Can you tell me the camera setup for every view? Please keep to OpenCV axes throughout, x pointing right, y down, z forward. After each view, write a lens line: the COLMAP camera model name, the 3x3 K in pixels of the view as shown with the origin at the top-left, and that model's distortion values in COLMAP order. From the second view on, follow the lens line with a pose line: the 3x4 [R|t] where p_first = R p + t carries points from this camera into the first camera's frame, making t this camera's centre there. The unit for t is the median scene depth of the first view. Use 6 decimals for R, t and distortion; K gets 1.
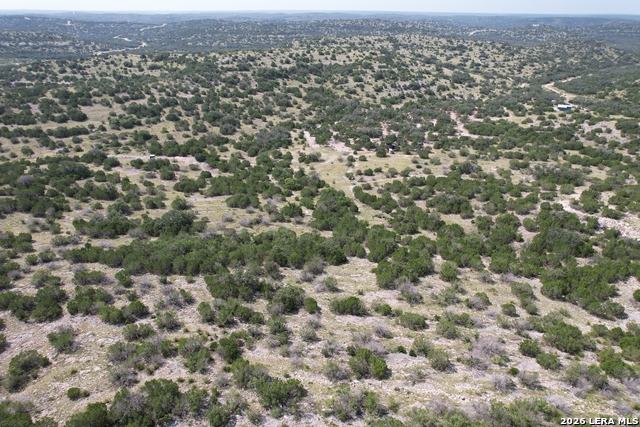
lens RADIAL K [[408.1, 0, 322.0], [0, 408.1, 214.8], [0, 0, 1]] dist [-0.063357, 0.052028]
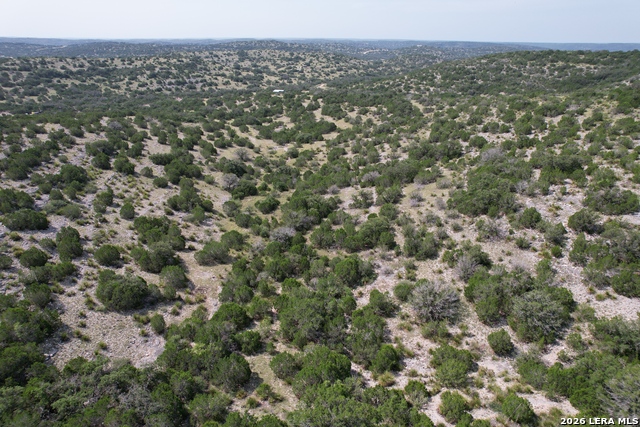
lens RADIAL K [[408.1, 0, 320.6], [0, 408.1, 213.5], [0, 0, 1]] dist [-0.063357, 0.052028]
pose [[0.993757, -0.043556, 0.102709, 0.576882], [0.049853, 0.996979, -0.059564, 0.173931], [-0.099804, 0.064312, 0.992927, -0.199346]]
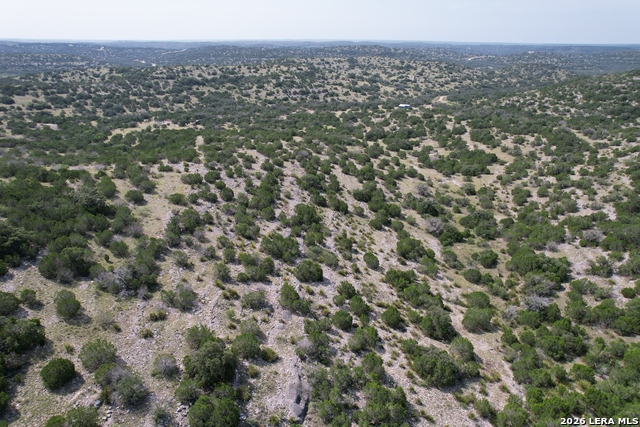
lens RADIAL K [[408.1, 0, 322.2], [0, 408.1, 215.7], [0, 0, 1]] dist [-0.063357, 0.052028]
pose [[0.995457, 0.039844, -0.086477, 0.465401], [-0.044976, 0.997289, -0.058234, 0.136925], [0.083922, 0.061858, 0.994550, -0.204116]]
